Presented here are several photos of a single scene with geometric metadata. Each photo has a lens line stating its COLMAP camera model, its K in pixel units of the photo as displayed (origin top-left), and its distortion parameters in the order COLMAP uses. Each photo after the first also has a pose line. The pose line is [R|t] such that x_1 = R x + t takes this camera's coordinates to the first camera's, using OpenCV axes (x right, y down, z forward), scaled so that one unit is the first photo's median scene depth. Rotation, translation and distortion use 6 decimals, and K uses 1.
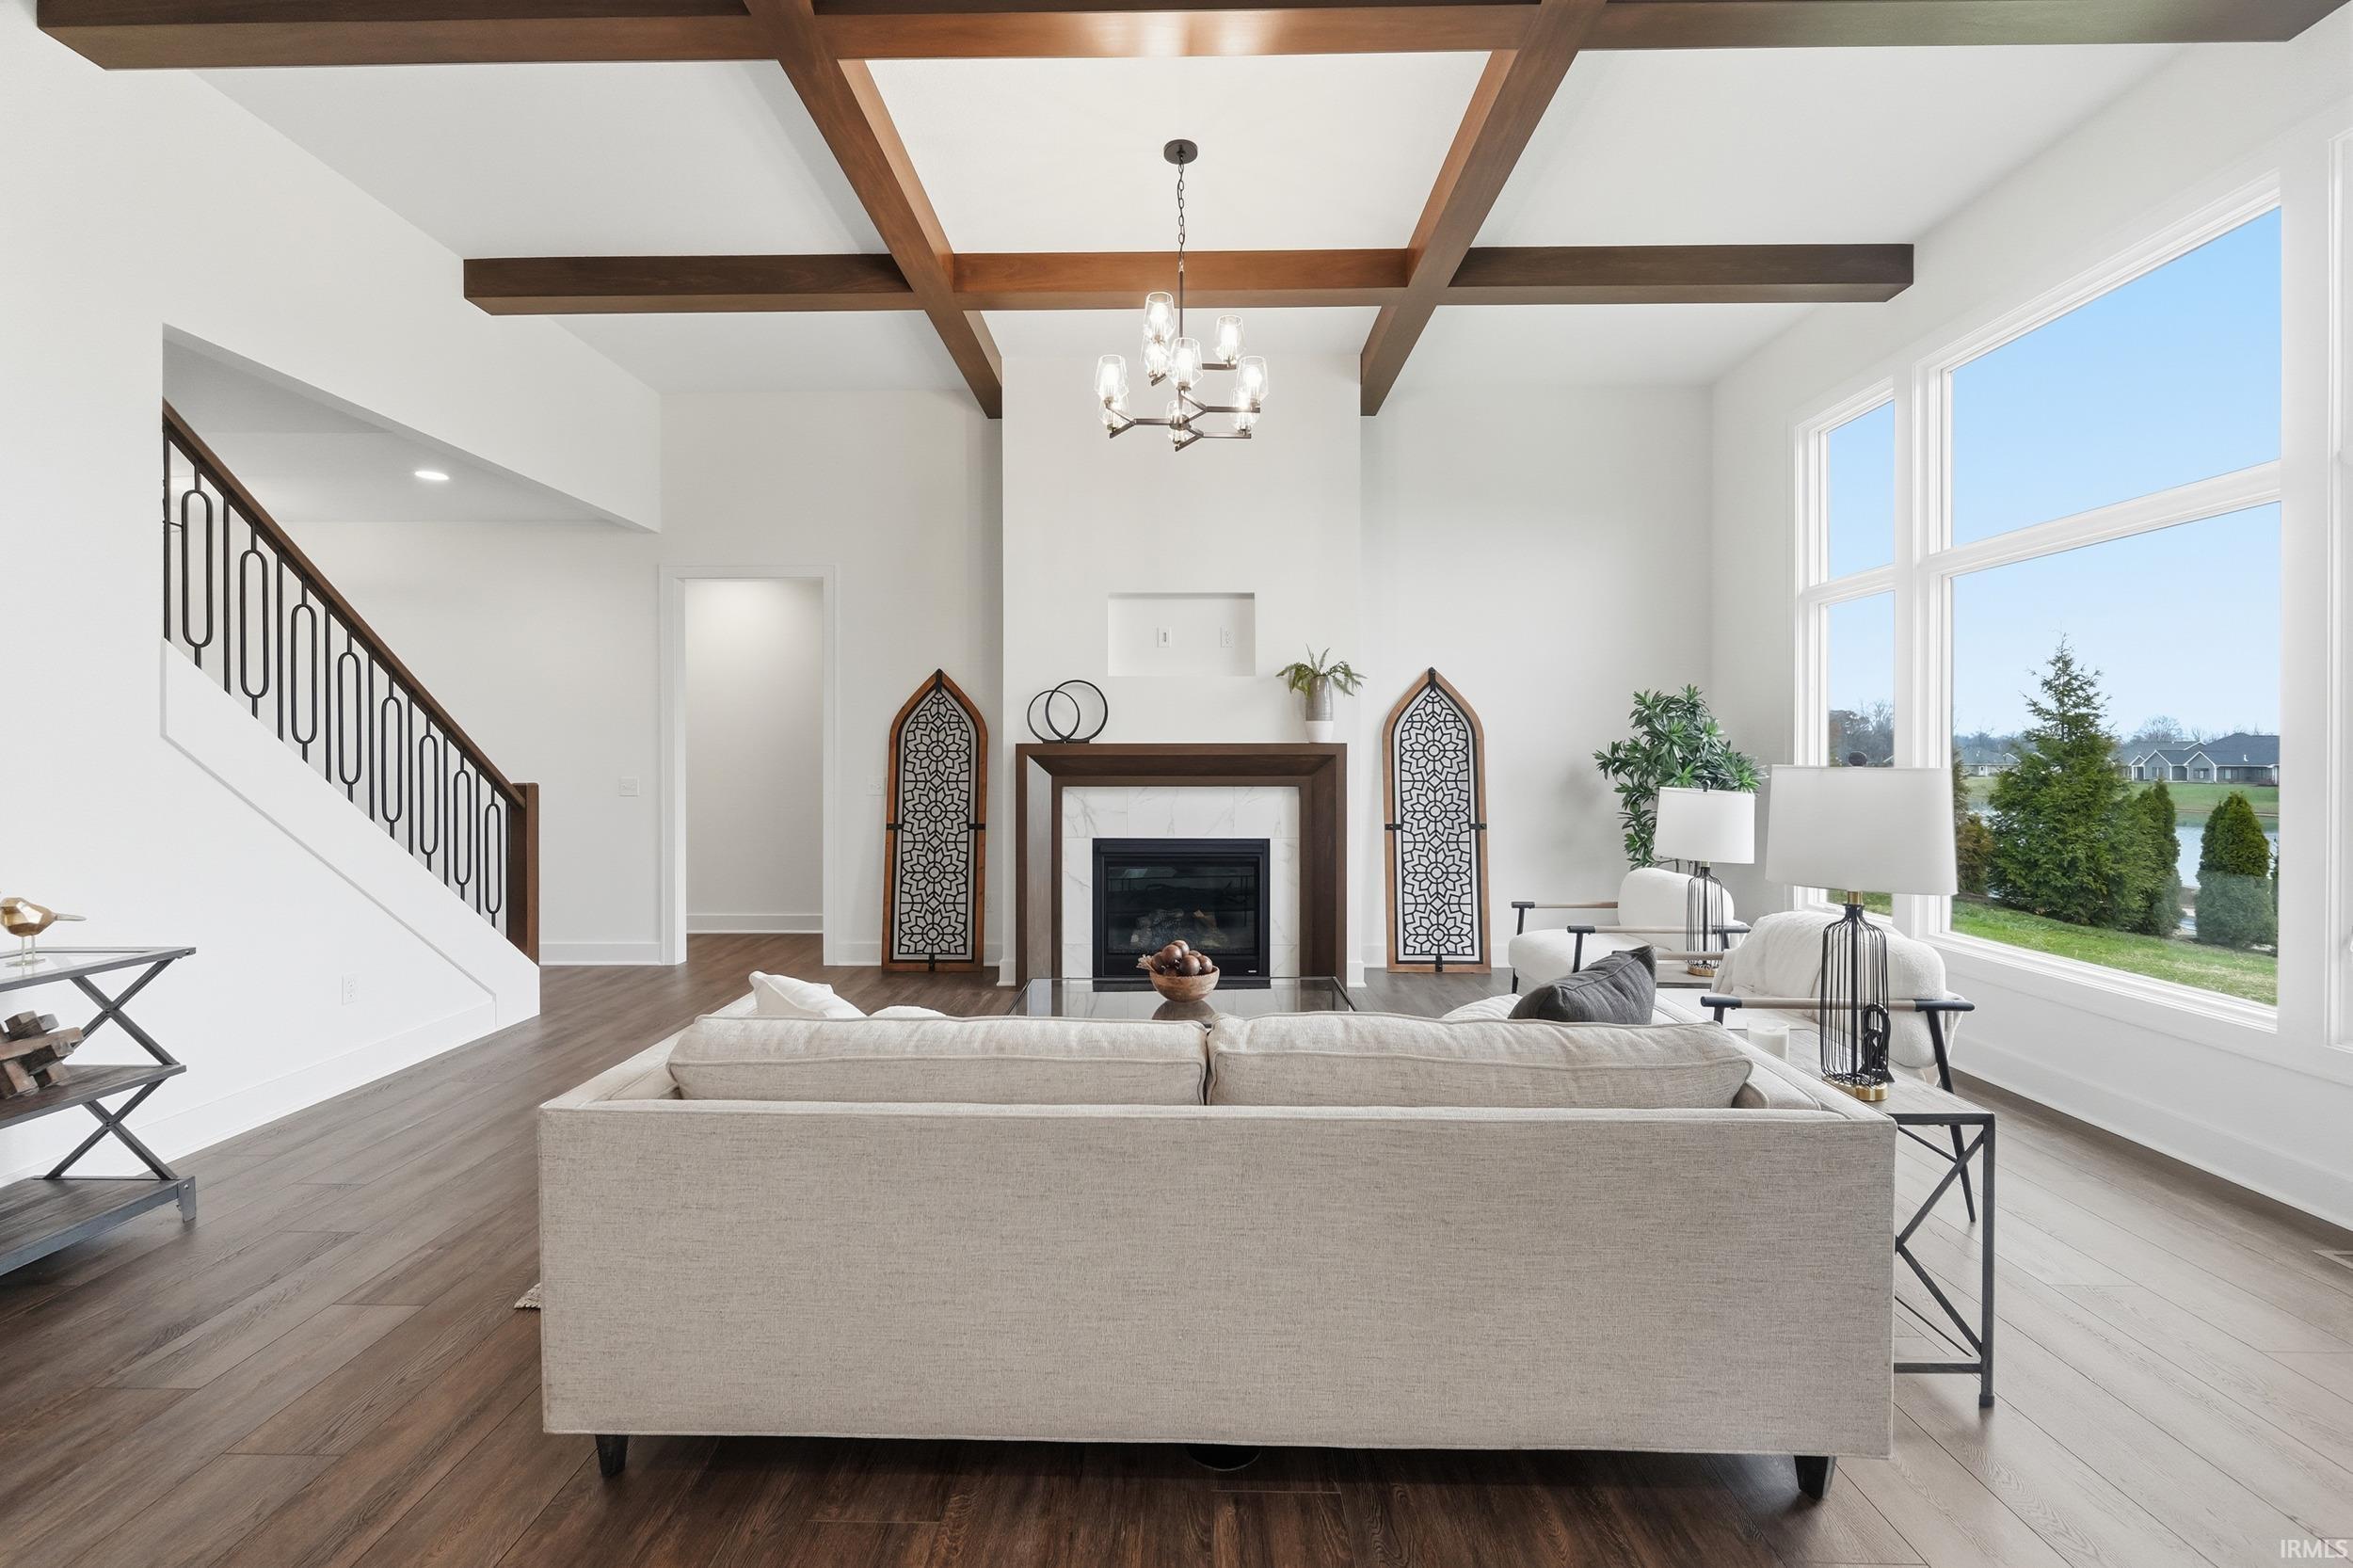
lens RADIAL K [[1002.6, 0, 1166.4], [0, 1002.6, 756.0], [0, 0, 1]] dist [-0.001205, 0.000411]
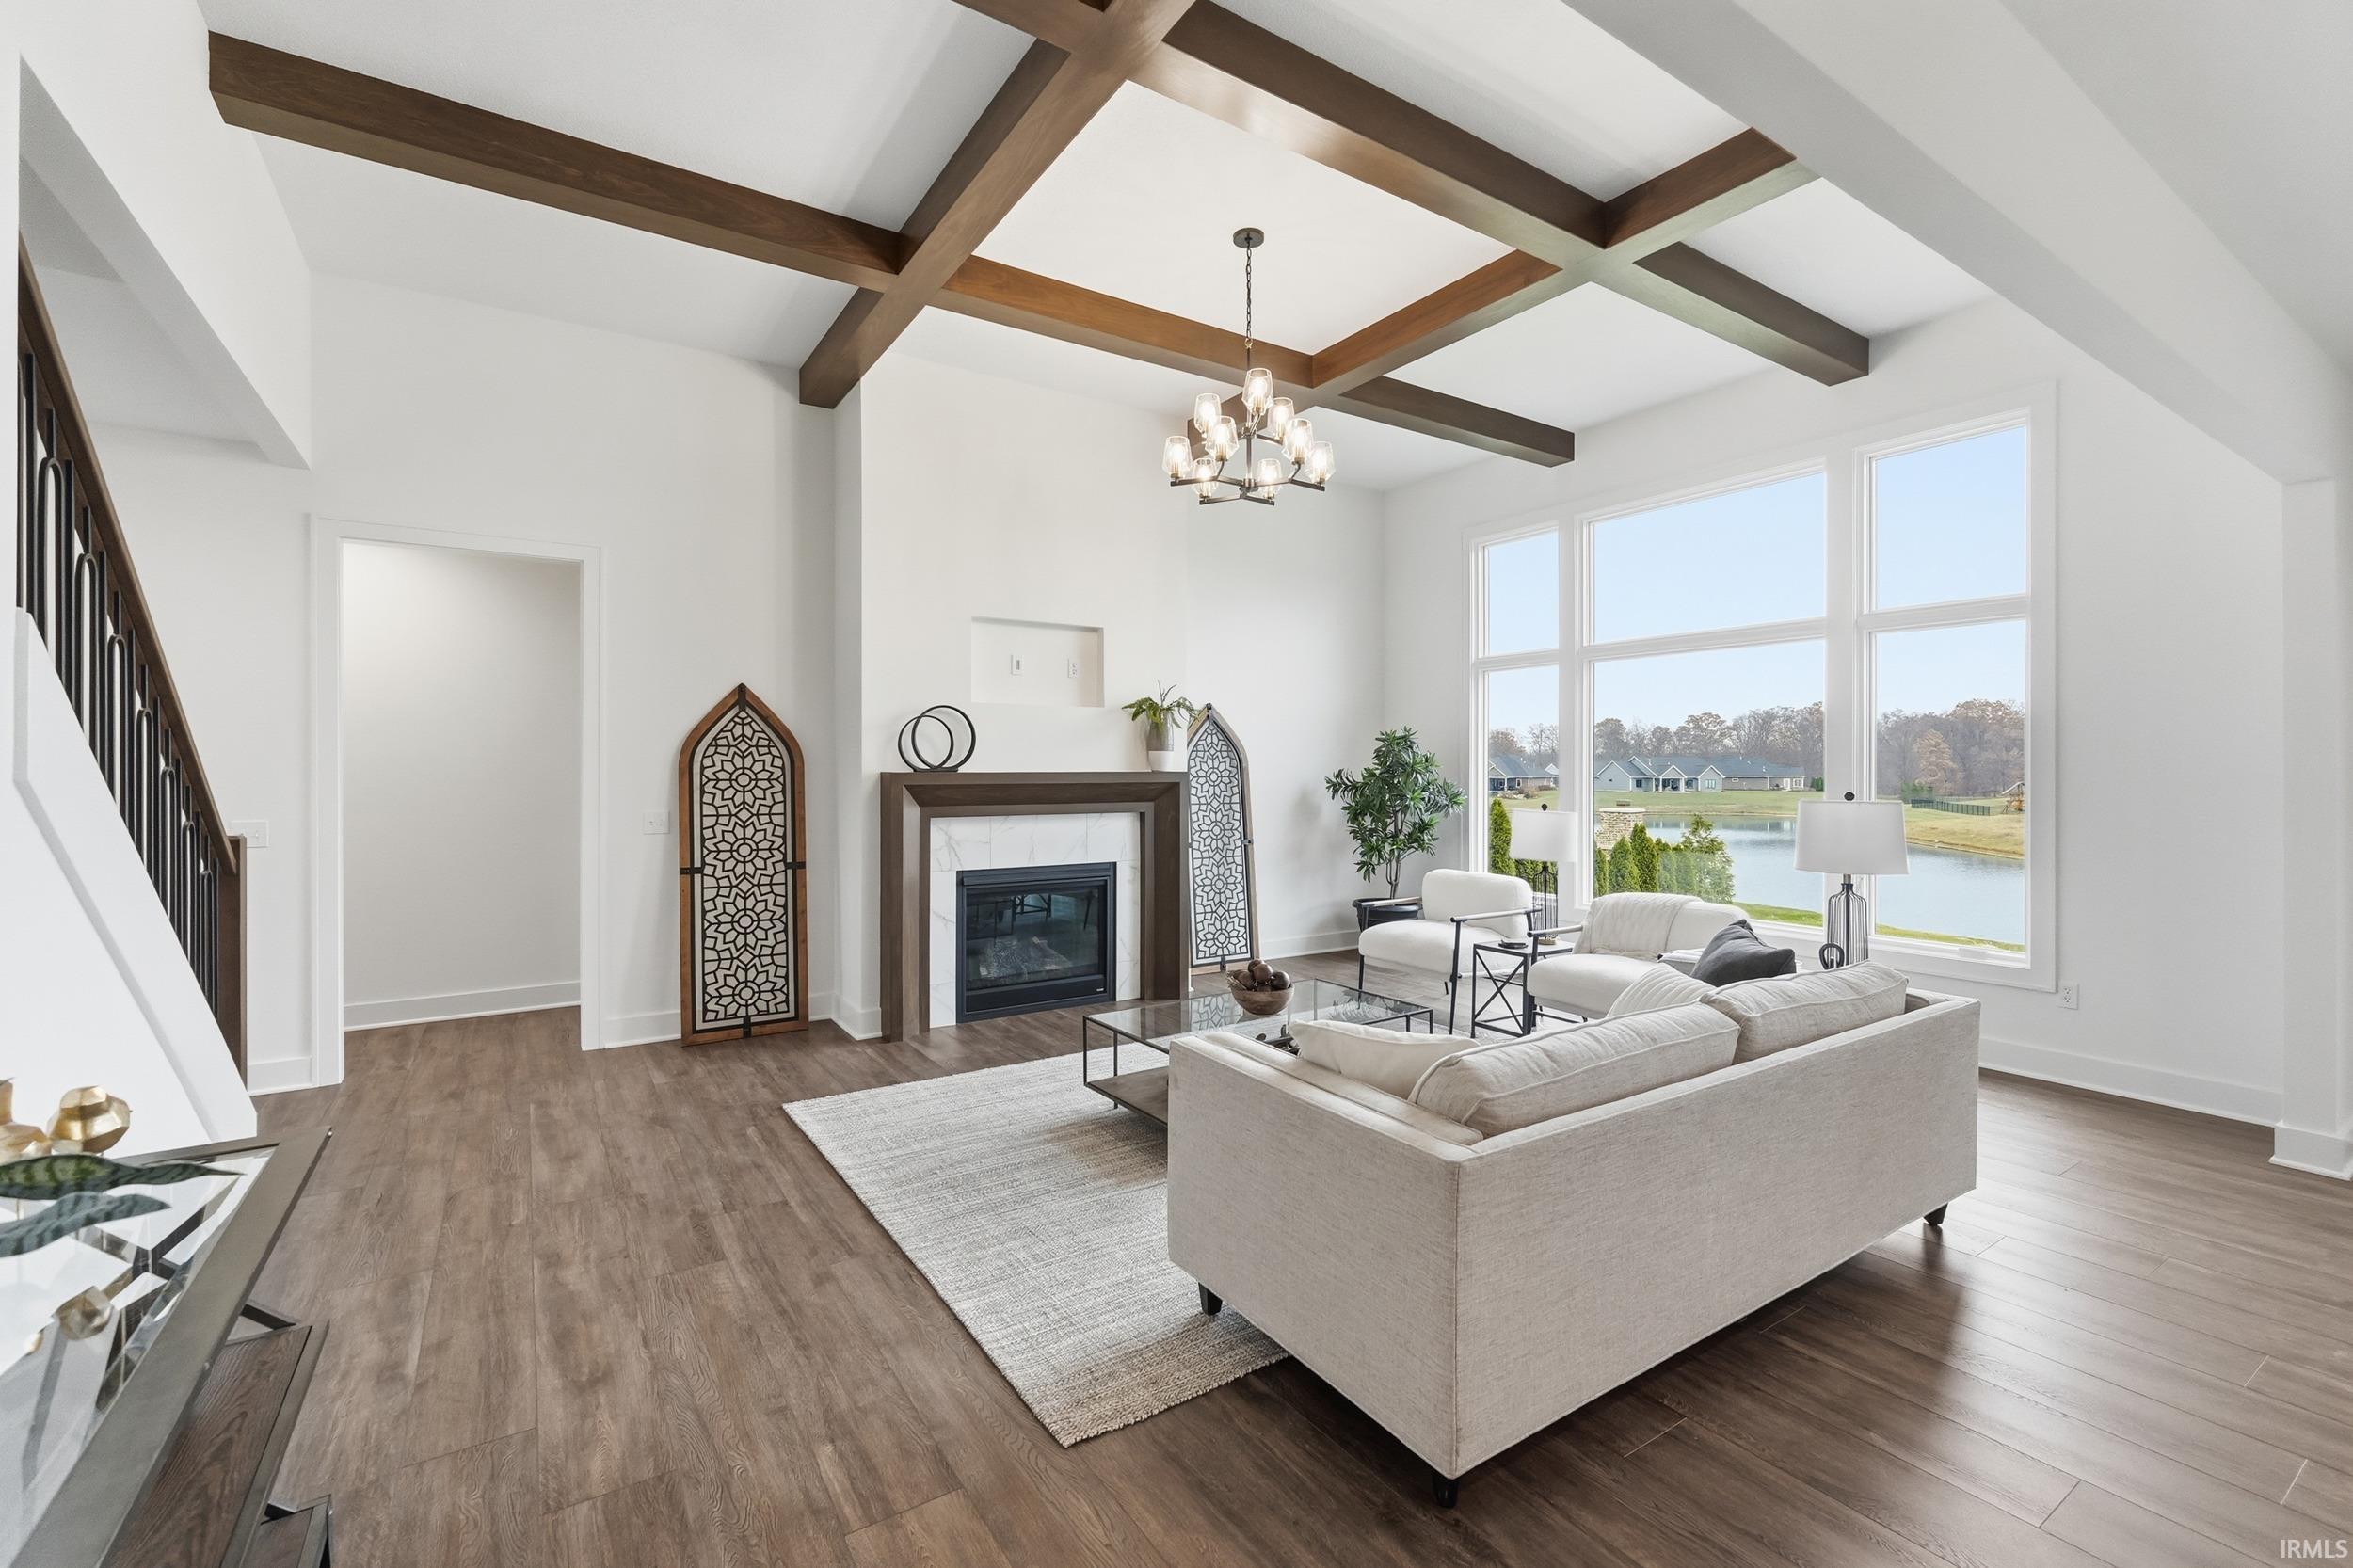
lens RADIAL K [[1002.6, 0, 1173.1], [0, 1002.6, 767.2], [0, 0, 1]] dist [-0.001205, 0.000411]
pose [[0.827034, 0.001909, 0.562148, -0.439302], [-0.001493, 0.999998, -0.001200, -0.016154], [-0.562149, 0.000153, 0.827036, 0.094167]]
